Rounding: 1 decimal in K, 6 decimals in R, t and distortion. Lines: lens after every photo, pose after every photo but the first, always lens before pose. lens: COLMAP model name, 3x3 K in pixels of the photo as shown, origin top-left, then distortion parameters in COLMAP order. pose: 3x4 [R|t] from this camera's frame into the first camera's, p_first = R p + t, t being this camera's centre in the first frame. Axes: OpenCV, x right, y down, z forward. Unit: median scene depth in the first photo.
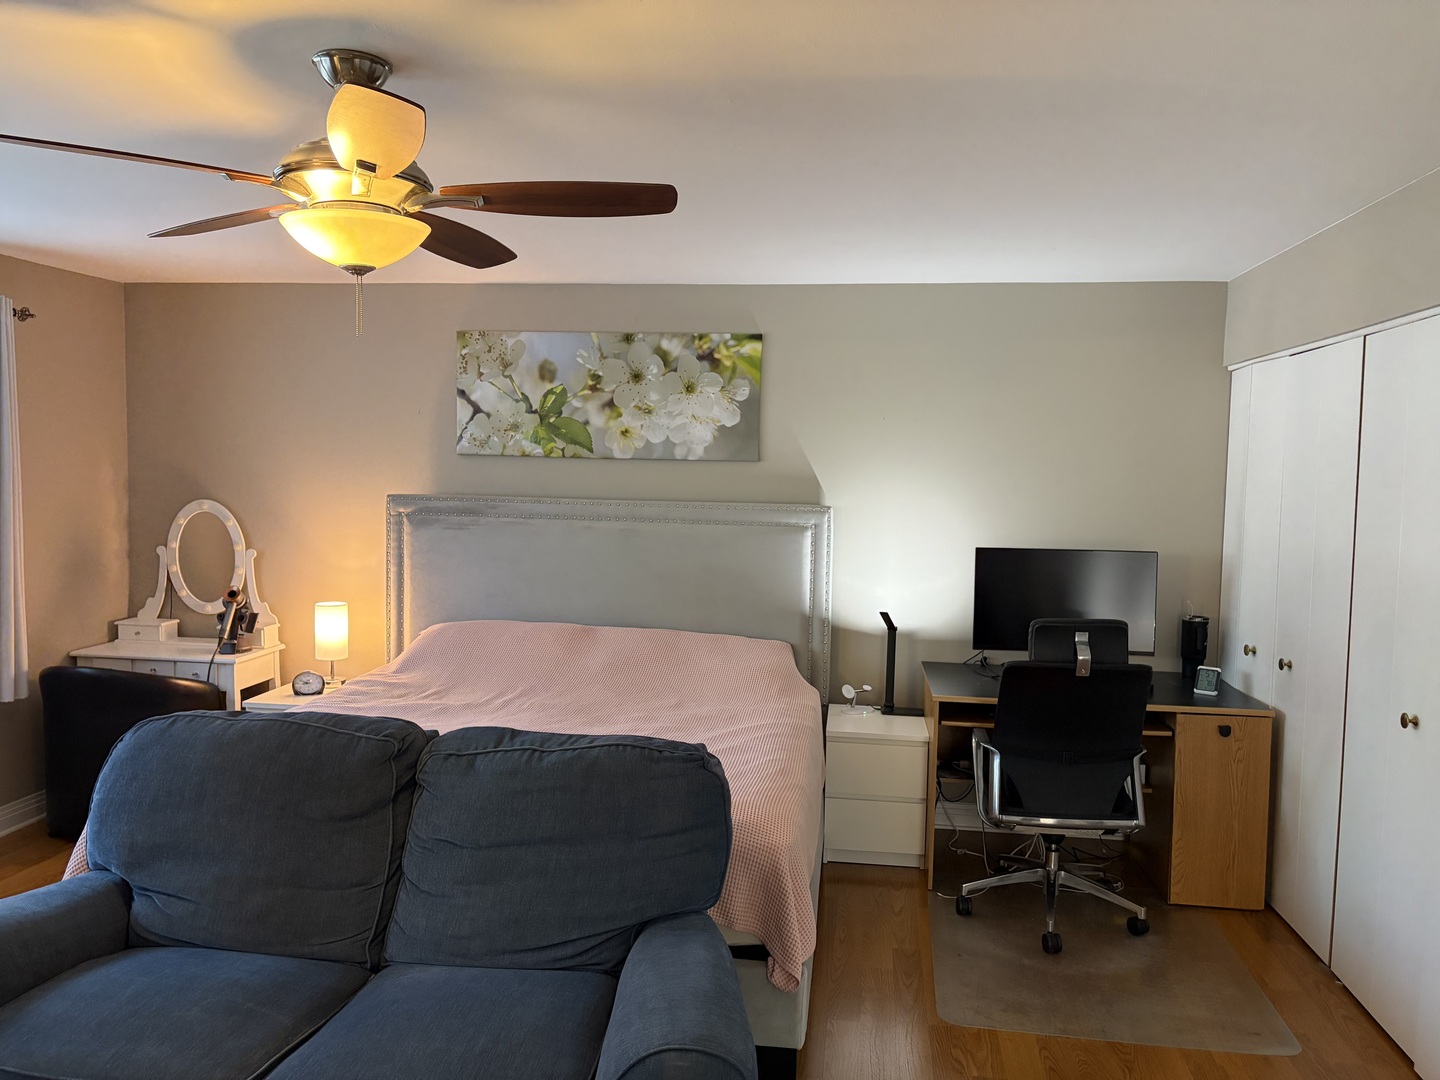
lens RADIAL K [[1084.7, 0, 727.5], [0, 1084.7, 553.0], [0, 0, 1]] dist [0.076787, -0.079892]
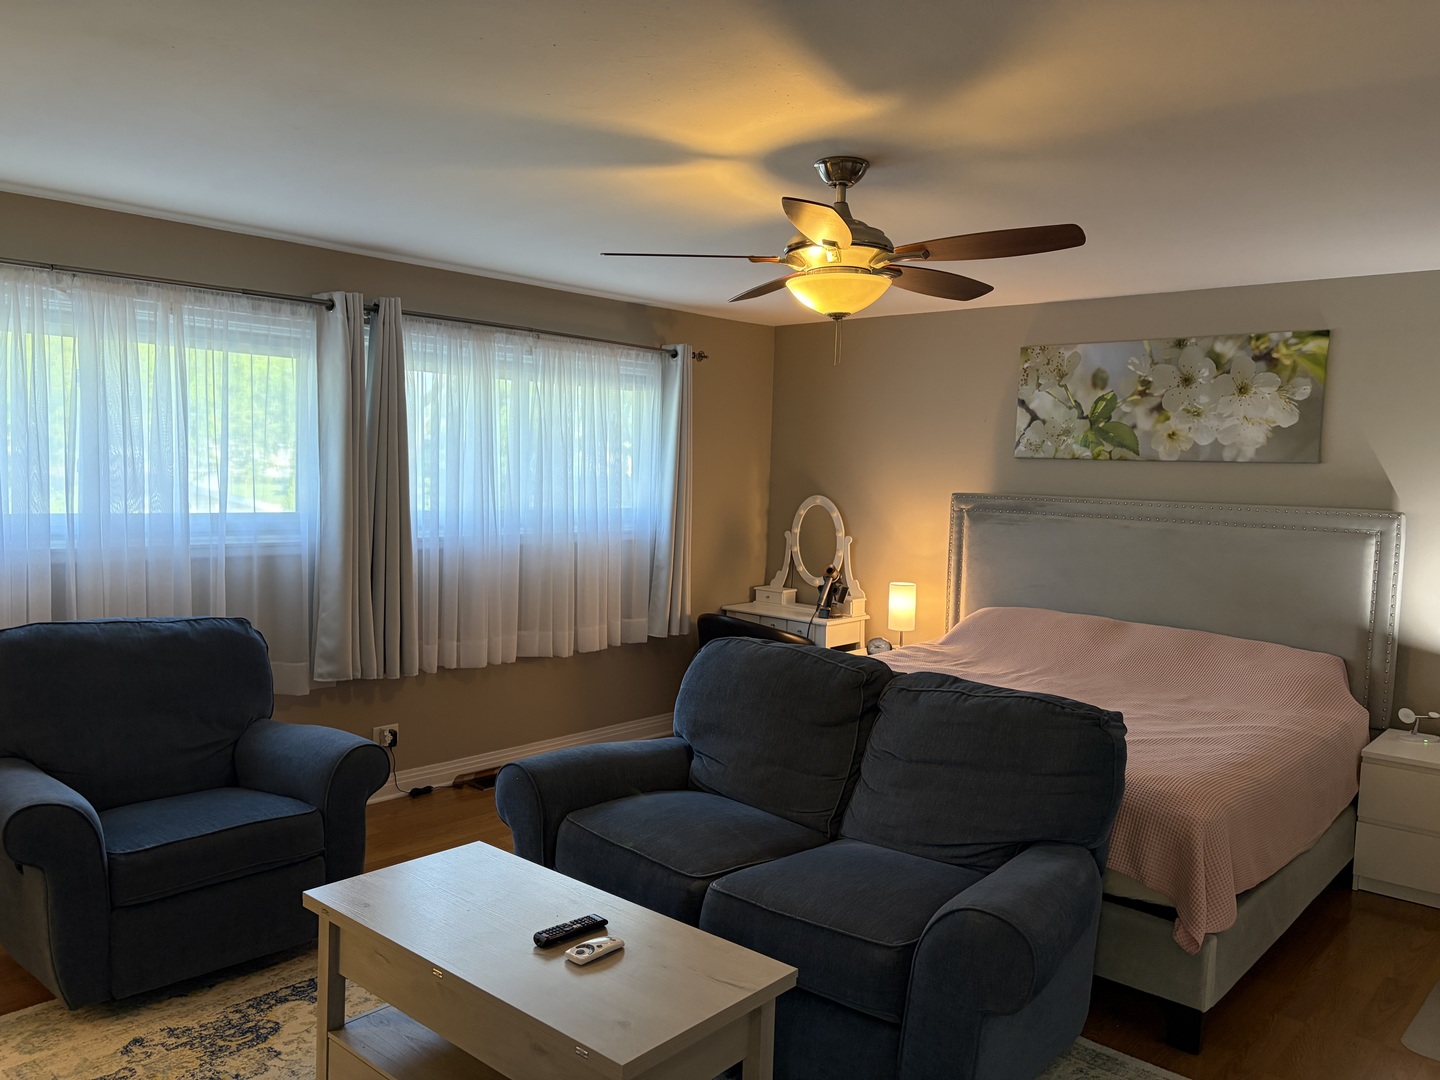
lens RADIAL K [[1084.7, 0, 730.9], [0, 1084.7, 546.1], [0, 0, 1]] dist [0.076787, -0.079892]
pose [[0.825704, 0.045910, -0.562233, 0.163828], [-0.055361, 0.998466, 0.000227, 0.017462], [0.561381, 0.030939, 0.826979, -0.091447]]
